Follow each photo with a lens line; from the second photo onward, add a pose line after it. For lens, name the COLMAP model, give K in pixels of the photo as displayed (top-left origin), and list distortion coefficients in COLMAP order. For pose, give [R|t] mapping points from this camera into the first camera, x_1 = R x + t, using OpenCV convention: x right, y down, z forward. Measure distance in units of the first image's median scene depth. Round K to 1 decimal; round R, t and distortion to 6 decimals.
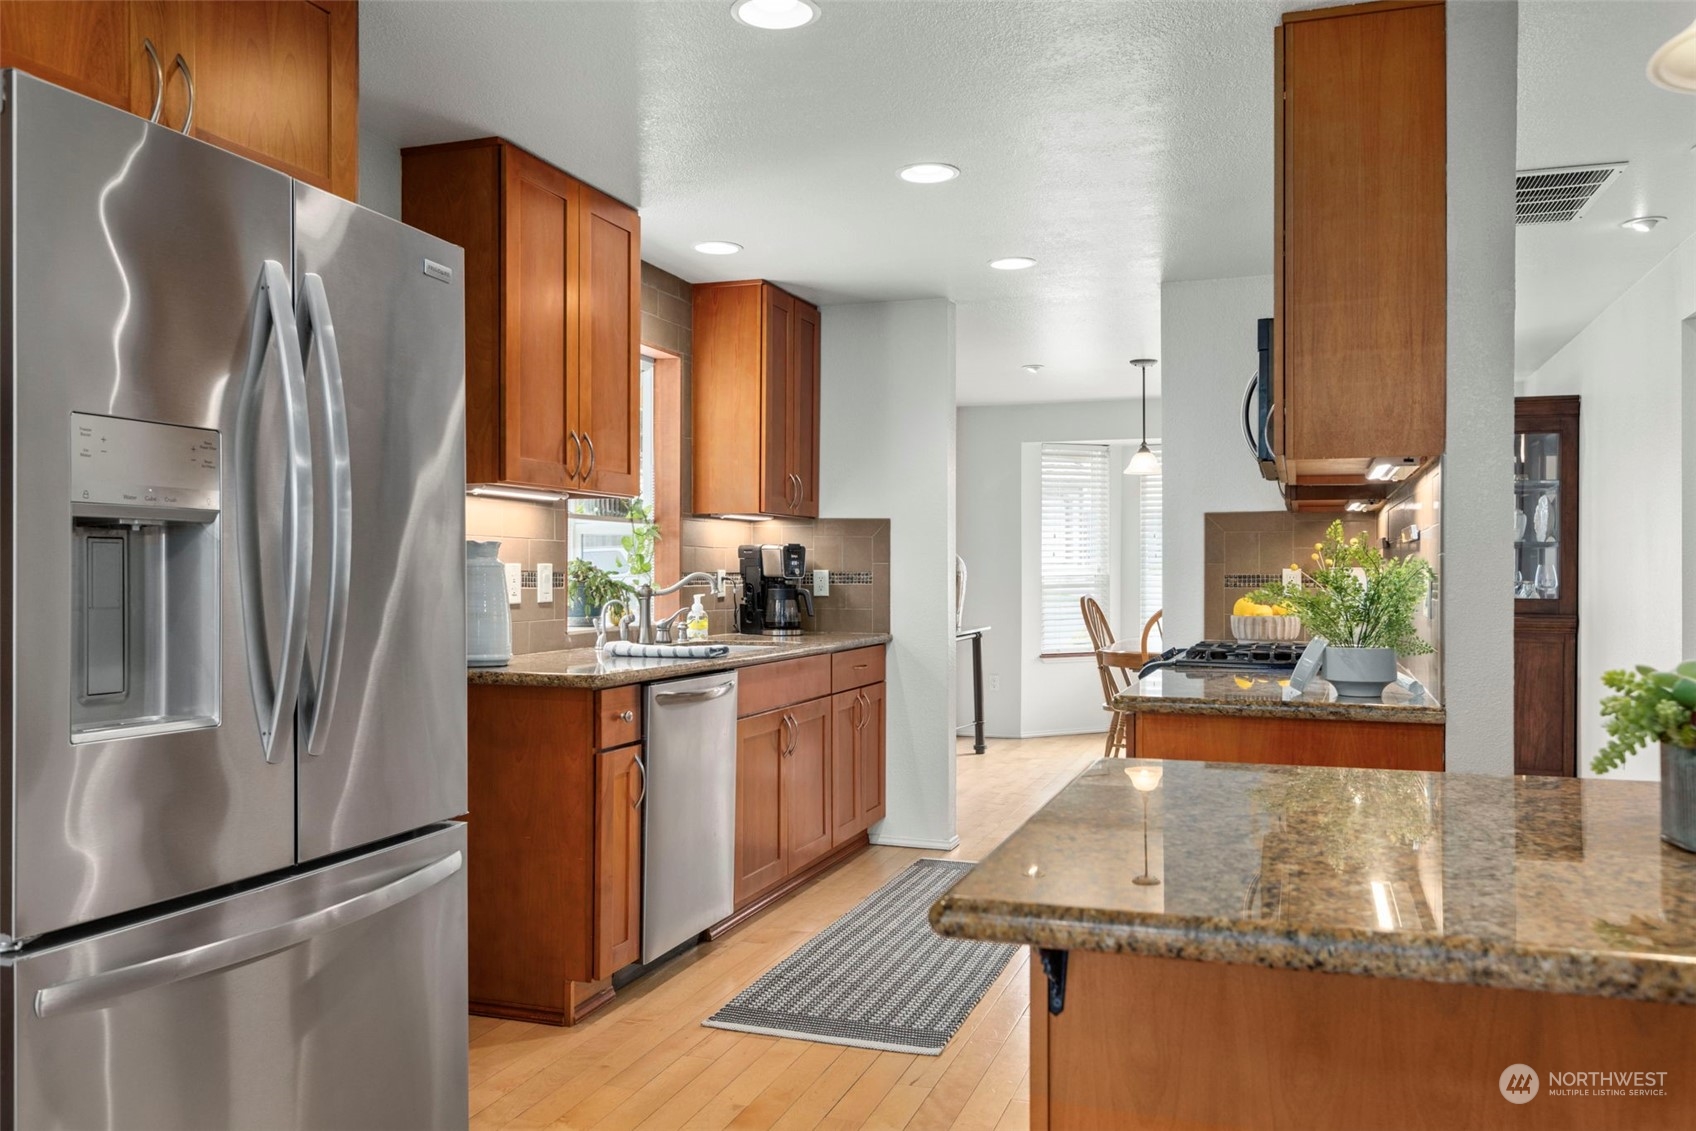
lens RADIAL K [[1319.1, 0, 848.0], [0, 1319.1, 565.5], [0, 0, 1]] dist [0.000398, -0.000235]
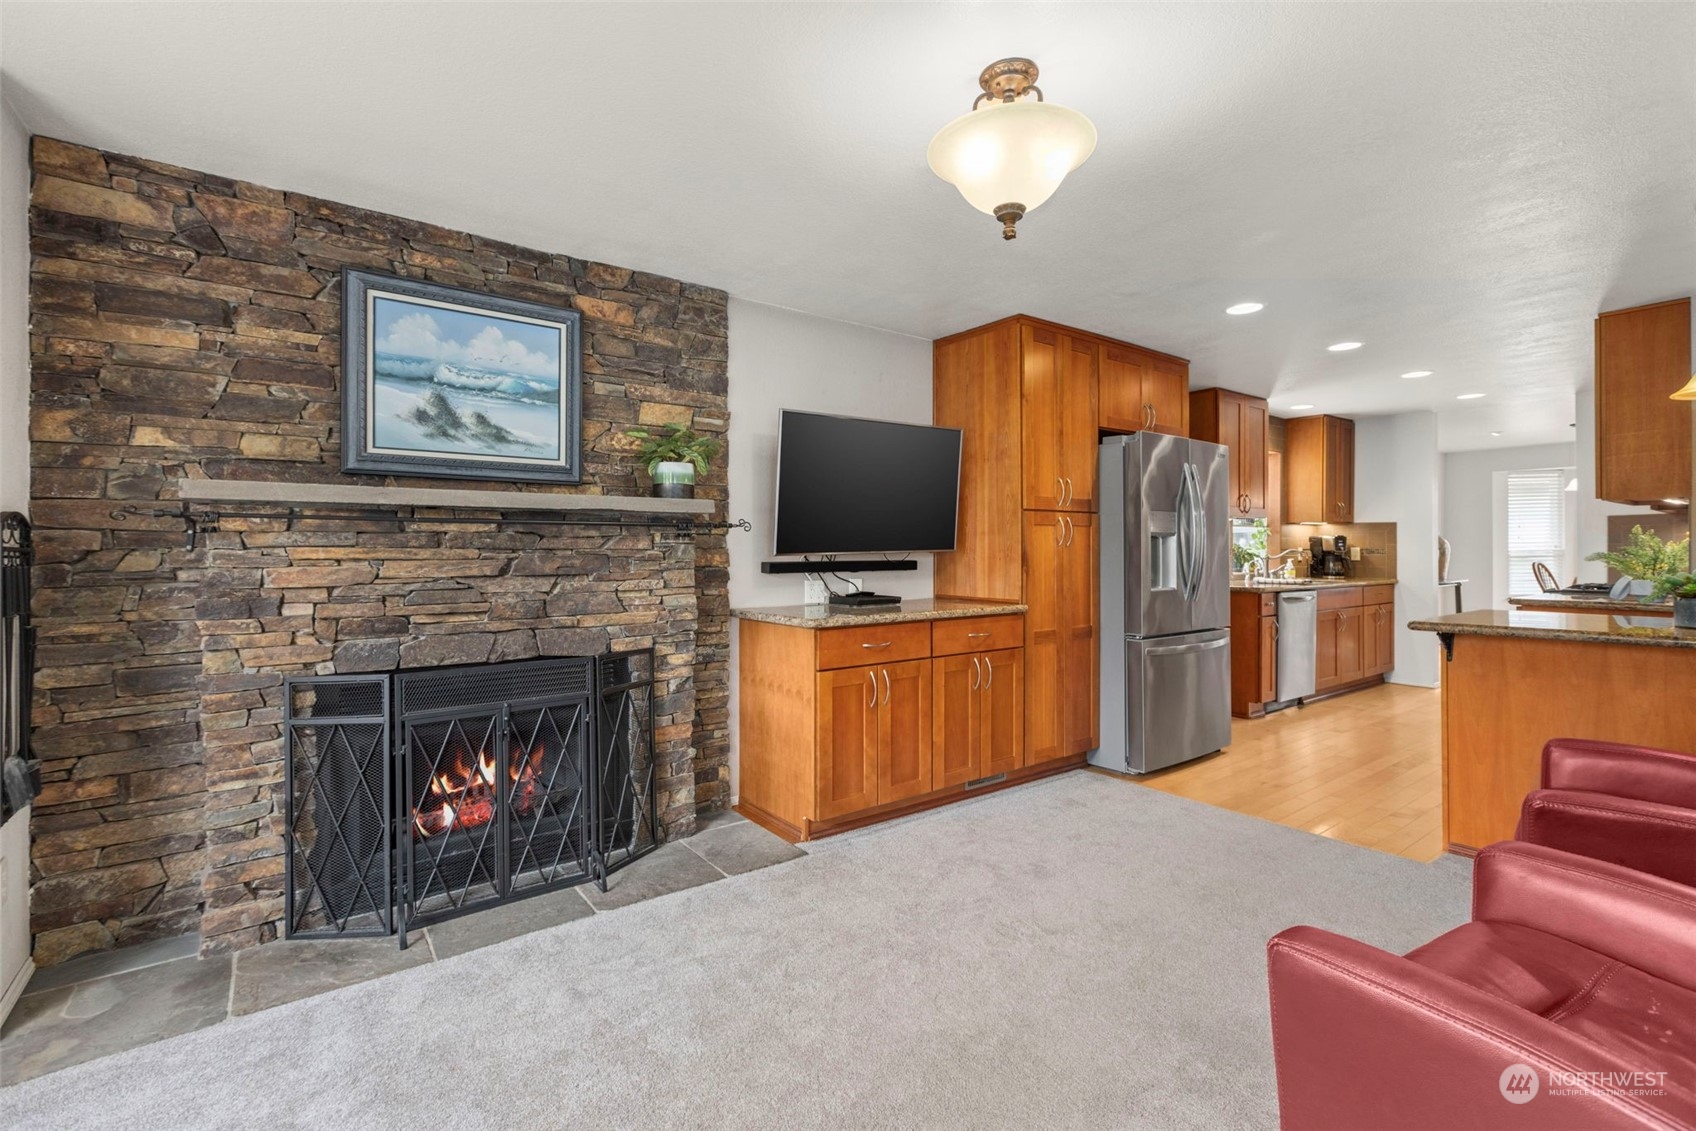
lens RADIAL K [[762.5, 0, 843.3], [0, 762.5, 551.2], [0, 0, 1]] dist [0.000511, -0.000144]
pose [[0.827543, -0.002329, -0.561398, -0.014926], [0.005825, 0.999973, 0.004437, -0.001088], [0.561373, -0.006942, 0.827534, -0.476896]]
